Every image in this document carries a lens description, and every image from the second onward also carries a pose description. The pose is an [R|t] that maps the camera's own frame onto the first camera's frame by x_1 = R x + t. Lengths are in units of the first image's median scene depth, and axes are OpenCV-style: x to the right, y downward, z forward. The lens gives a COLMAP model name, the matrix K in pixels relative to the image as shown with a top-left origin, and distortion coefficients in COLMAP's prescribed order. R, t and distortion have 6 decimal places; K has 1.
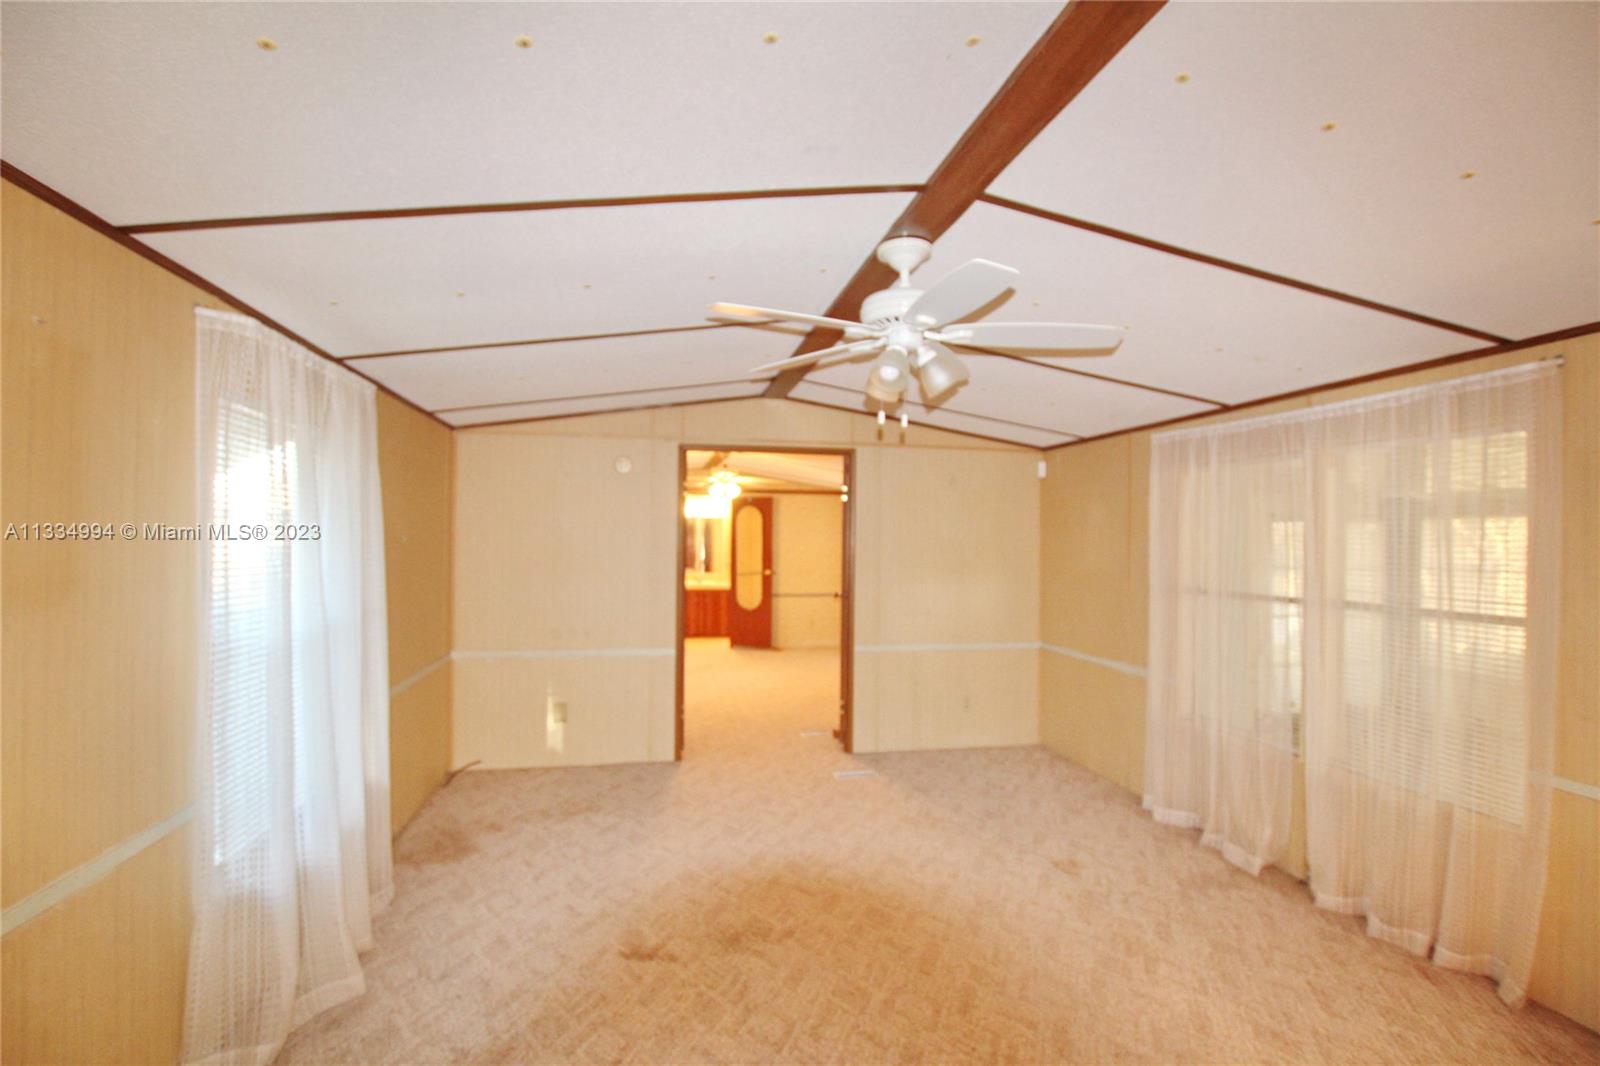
lens RADIAL K [[744.9, 0, 792.0], [0, 744.9, 521.2], [0, 0, 1]] dist [-0.033402, 0.004579]
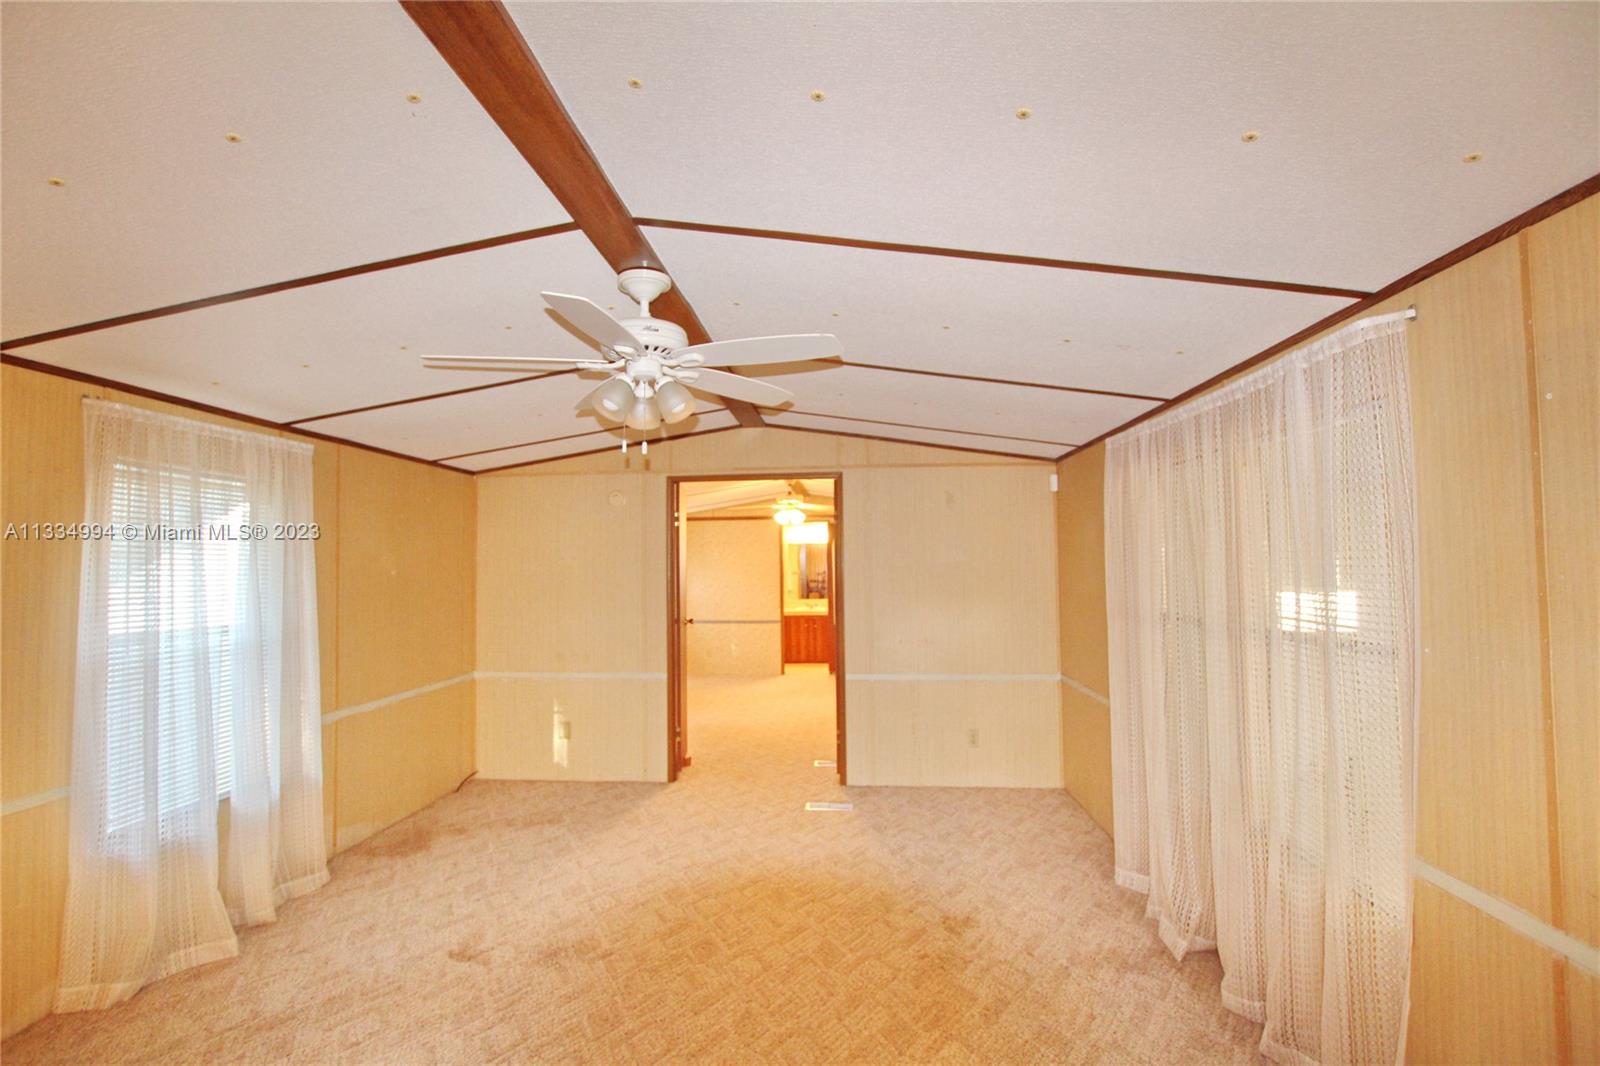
lens RADIAL K [[744.9, 0, 789.3], [0, 744.9, 528.0], [0, 0, 1]] dist [-0.033402, 0.004579]
pose [[0.961408, -0.033115, -0.273127, 0.329672], [0.026424, 0.999255, -0.028142, 0.002925], [0.273855, 0.019839, 0.961566, 0.048613]]
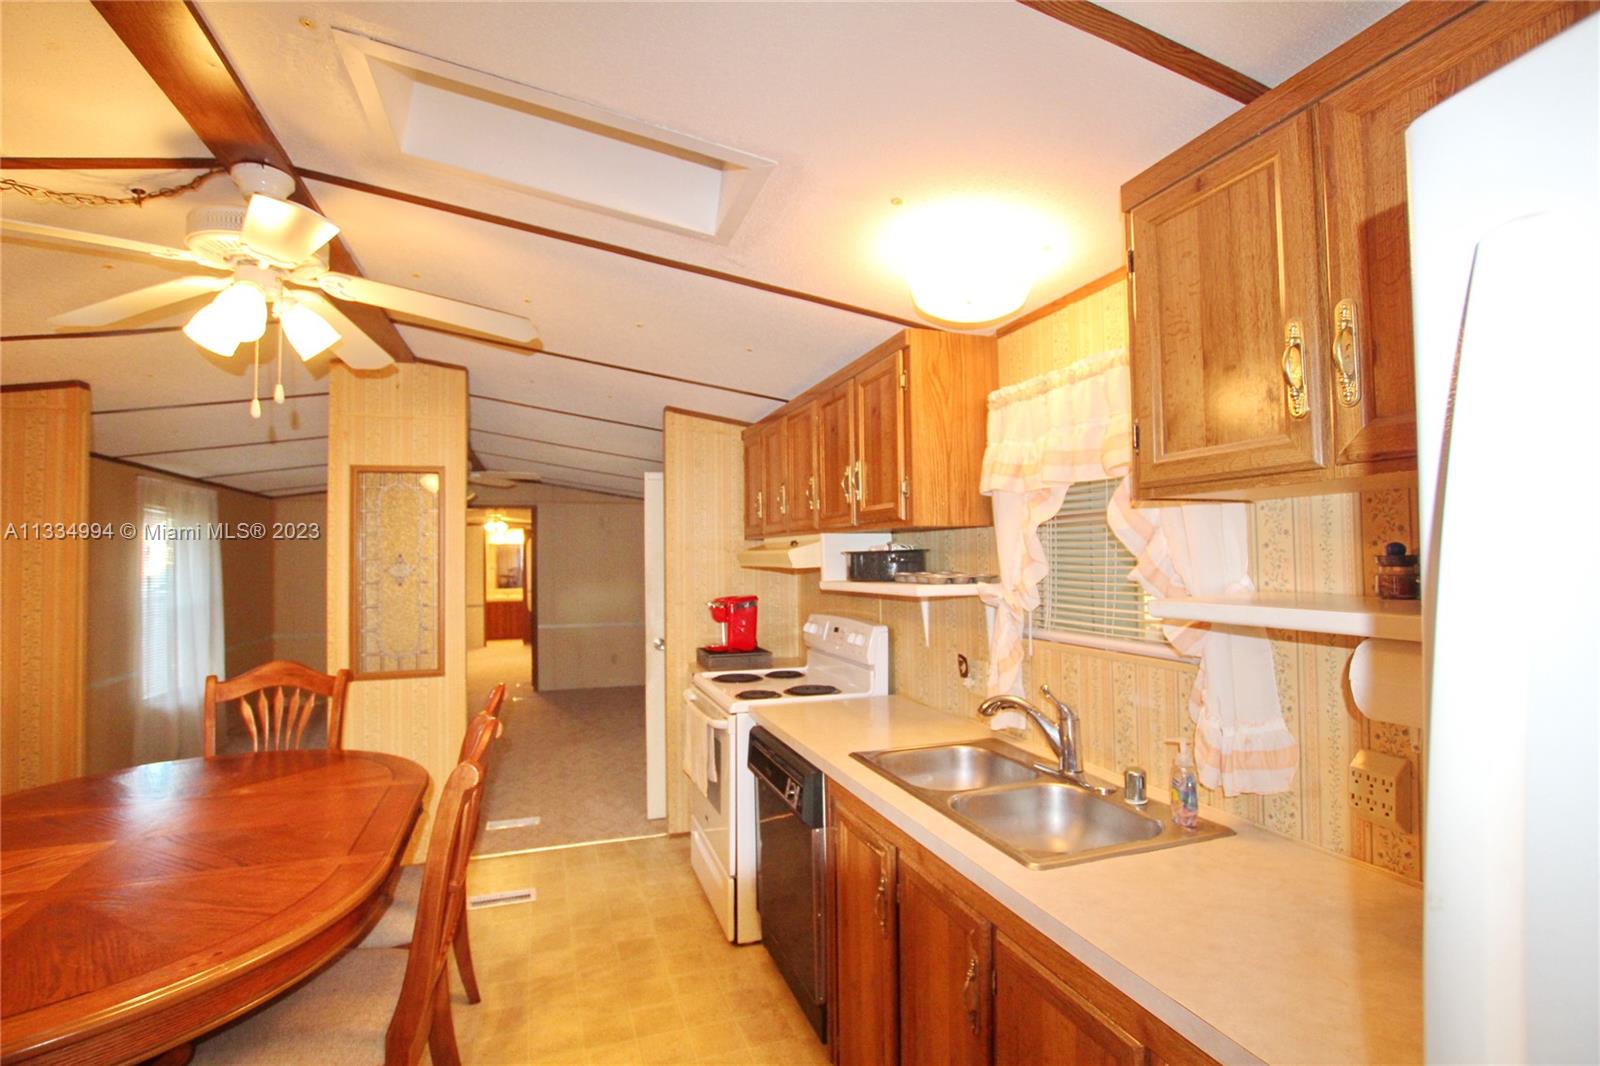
lens RADIAL K [[744.9, 0, 801.4], [0, 744.9, 539.7], [0, 0, 1]] dist [-0.033402, 0.004579]
pose [[0.990425, -0.015610, 0.137163, 0.508845], [0.015437, 0.999878, 0.002324, -0.020075], [-0.137183, -0.000184, 0.990546, -0.818605]]
